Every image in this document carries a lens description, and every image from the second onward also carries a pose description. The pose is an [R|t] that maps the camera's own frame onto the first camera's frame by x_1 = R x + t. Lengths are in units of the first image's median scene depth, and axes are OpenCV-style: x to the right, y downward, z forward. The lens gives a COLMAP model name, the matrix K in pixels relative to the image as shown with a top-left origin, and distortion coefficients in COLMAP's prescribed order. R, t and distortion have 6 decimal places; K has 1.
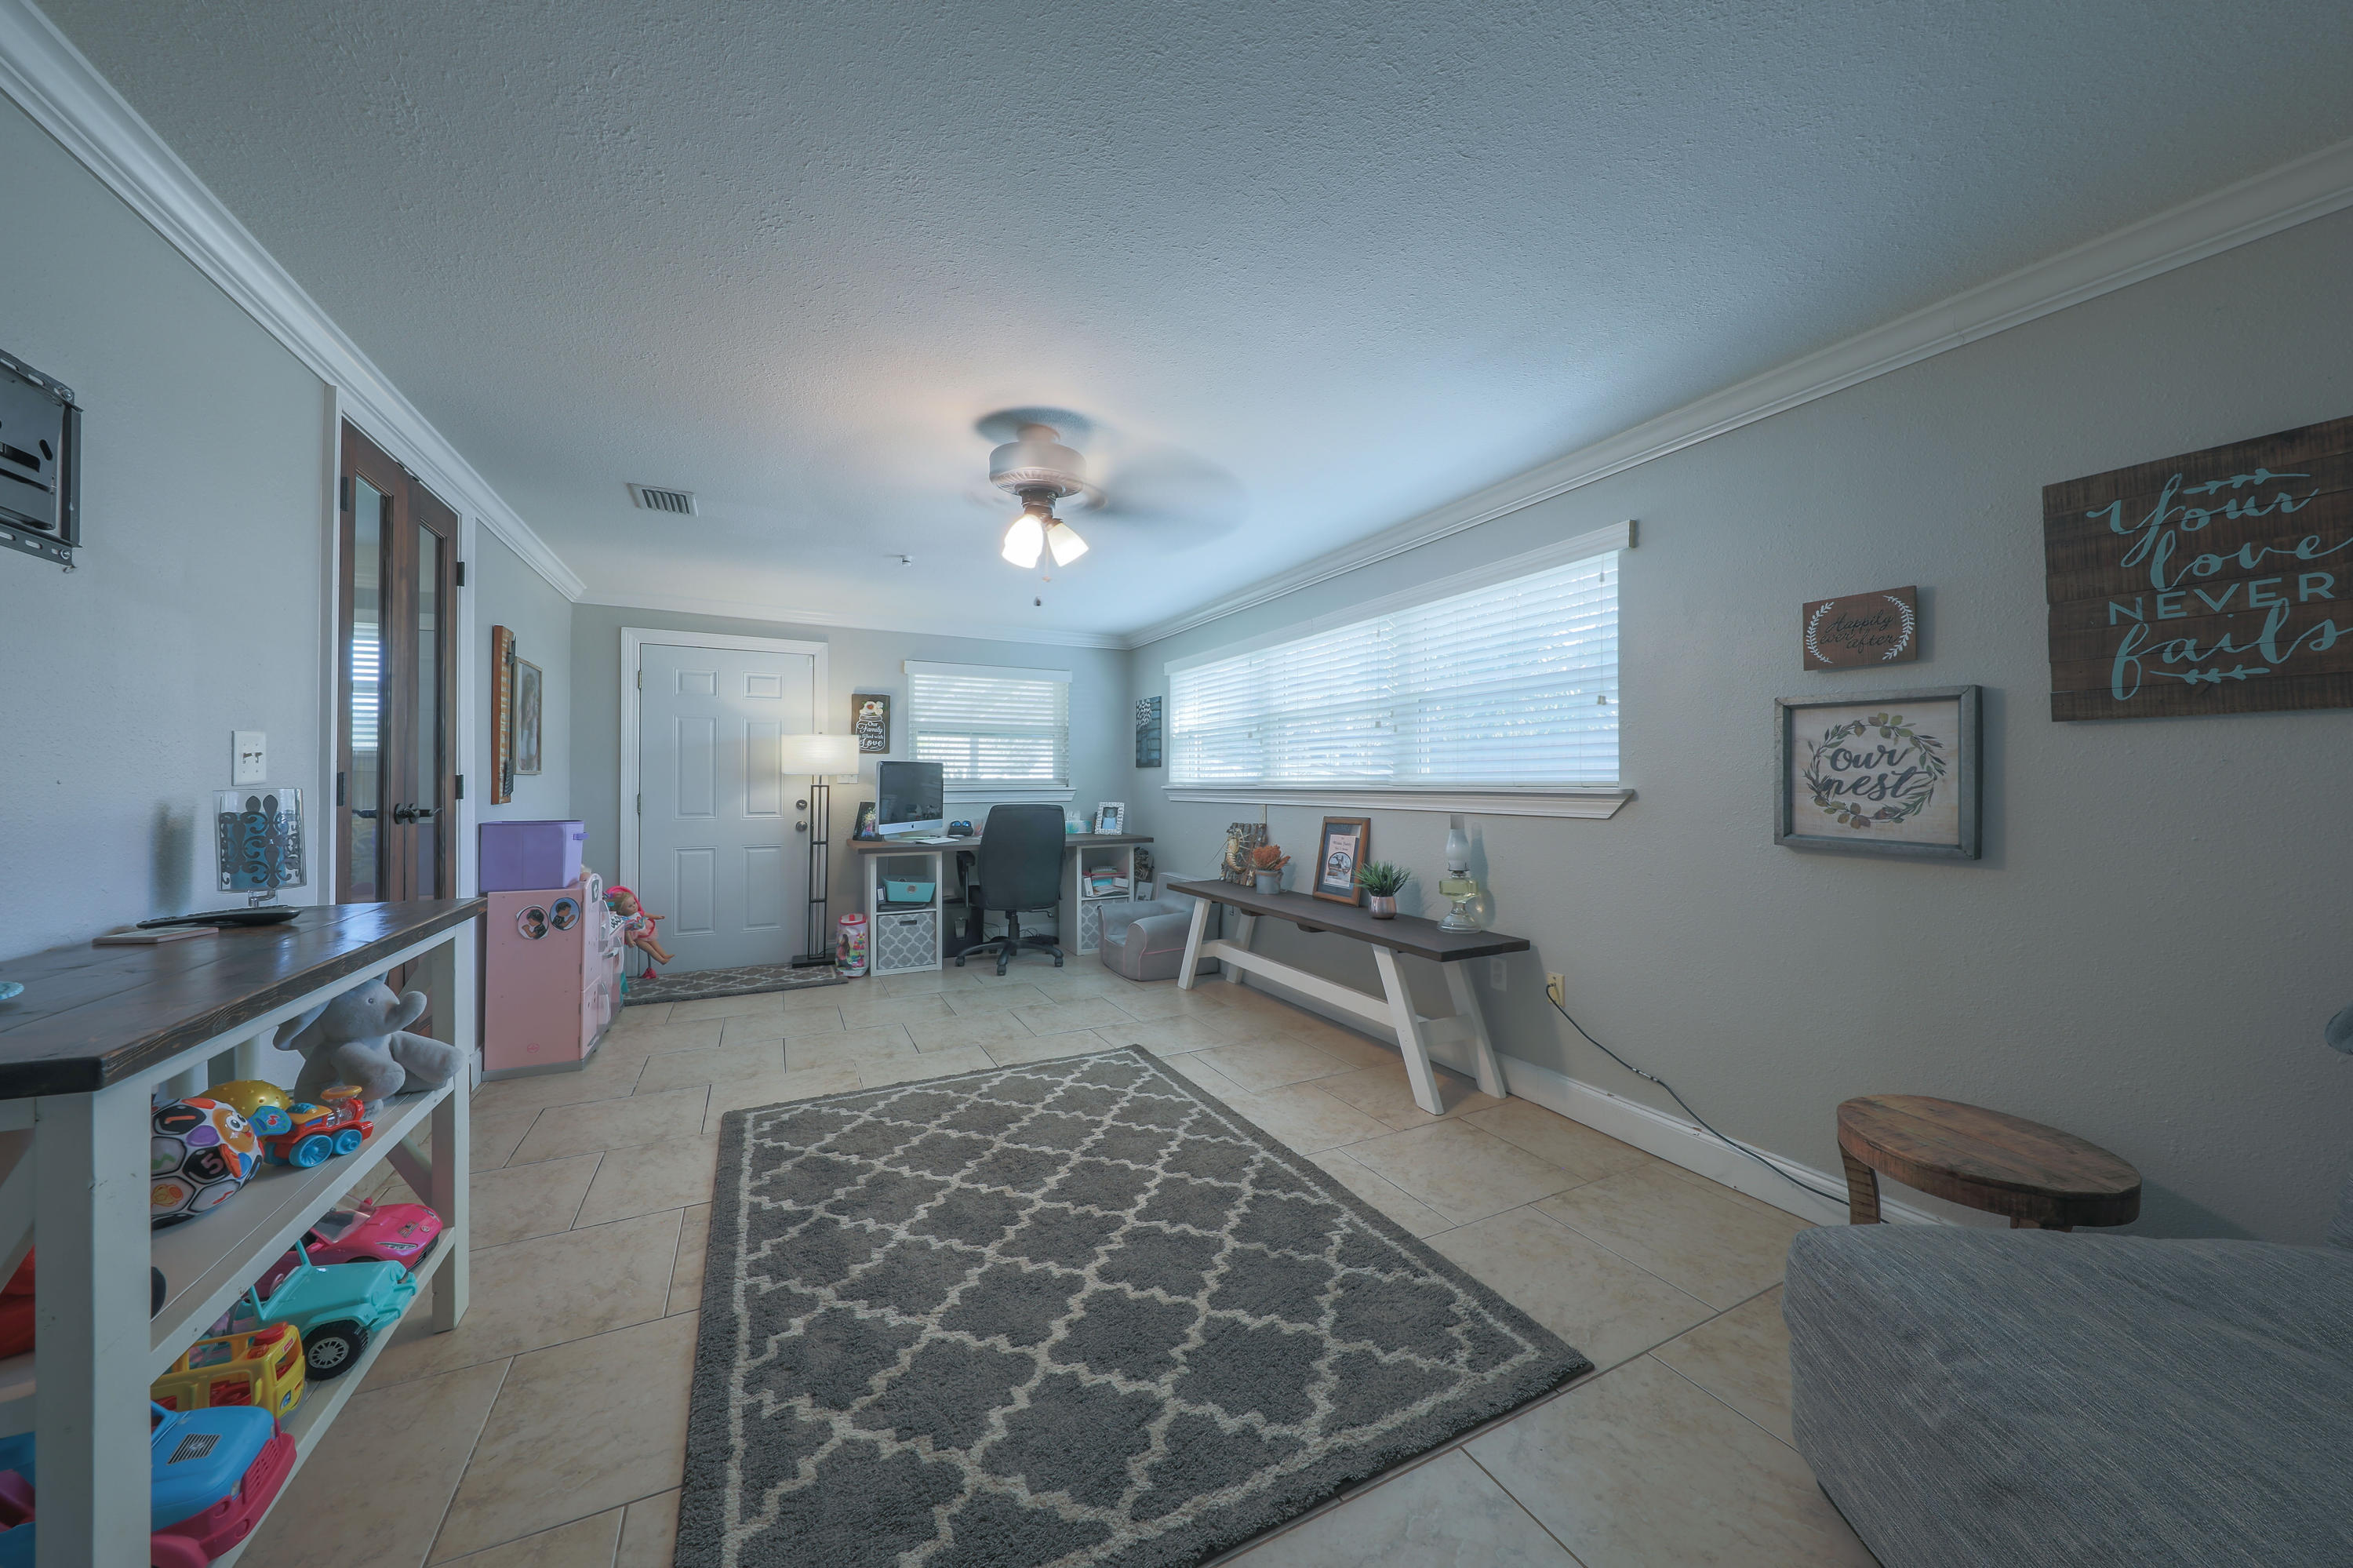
lens RADIAL K [[816.8, 0, 1176.5], [0, 816.8, 784.0], [0, 0, 1]] dist [-0.000896, -0.000071]
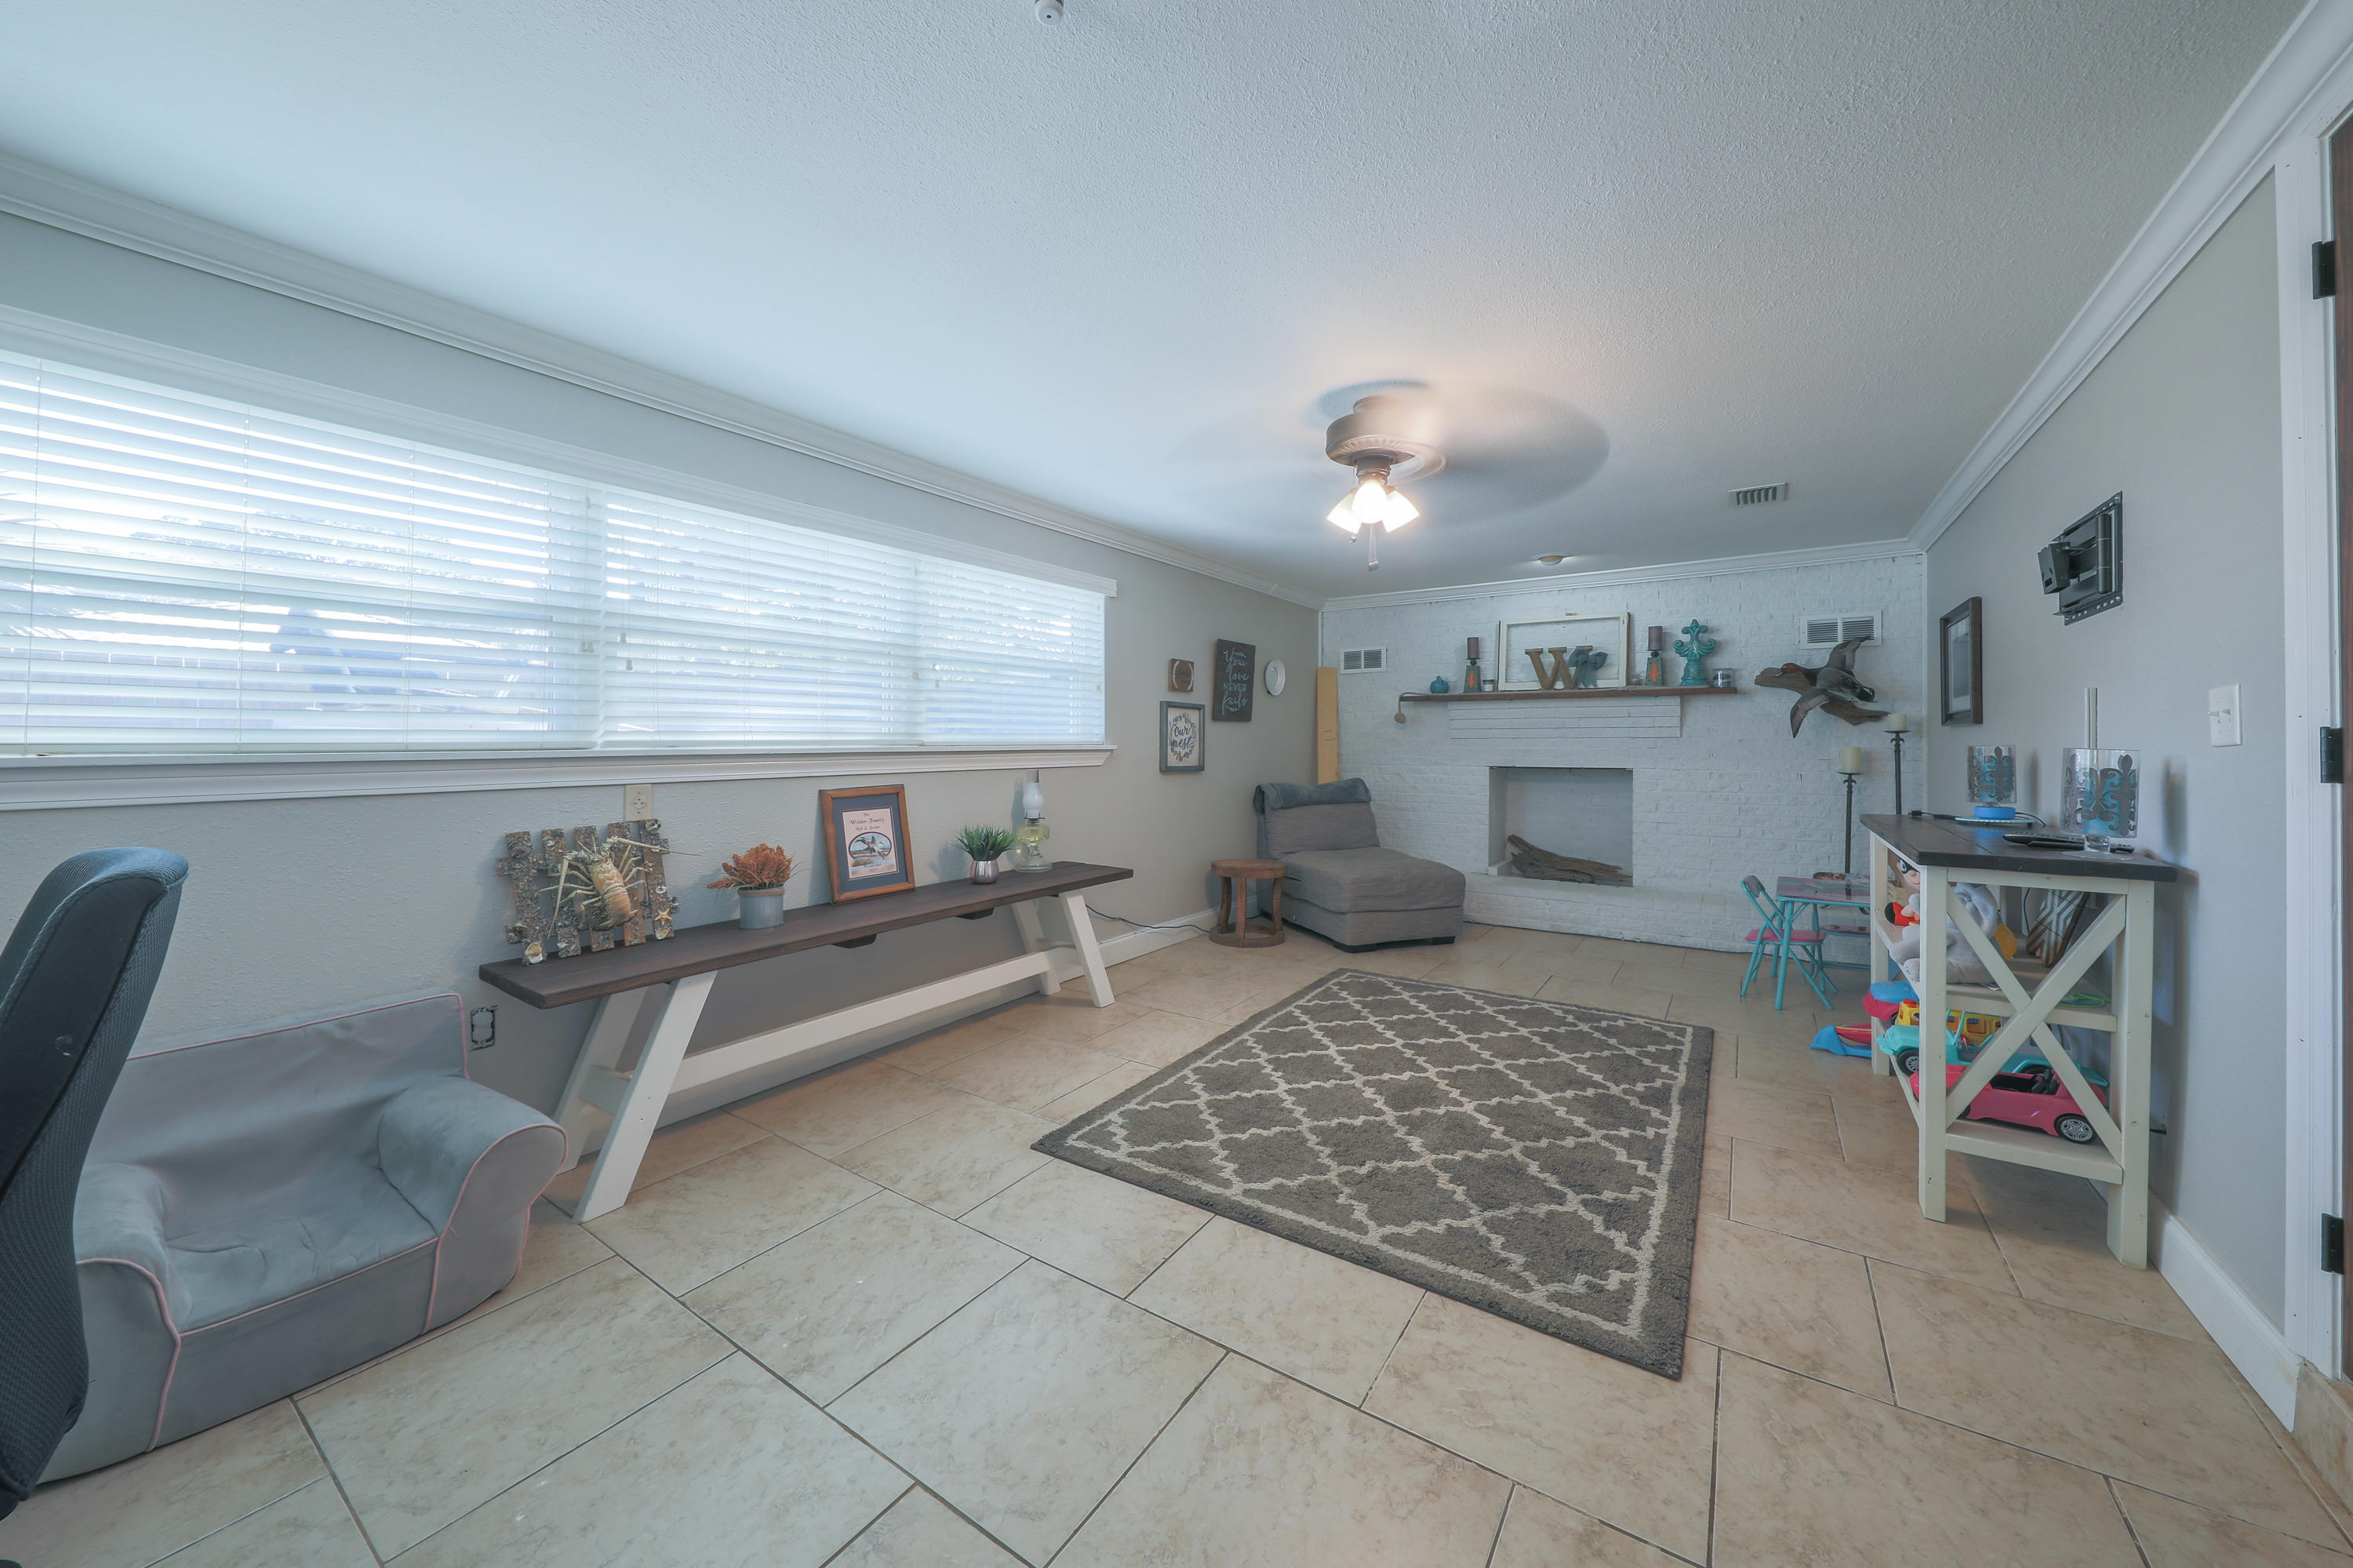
lens RADIAL K [[825.0, 0, 1178.7], [0, 825.0, 746.5], [0, 0, 1]] dist [-0.000357, -0.000070]
pose [[-0.482385, -0.006320, 0.875937, -0.939700], [0.002021, 0.999963, 0.008328, -0.005904], [-0.875957, 0.005787, -0.482354, 1.676415]]
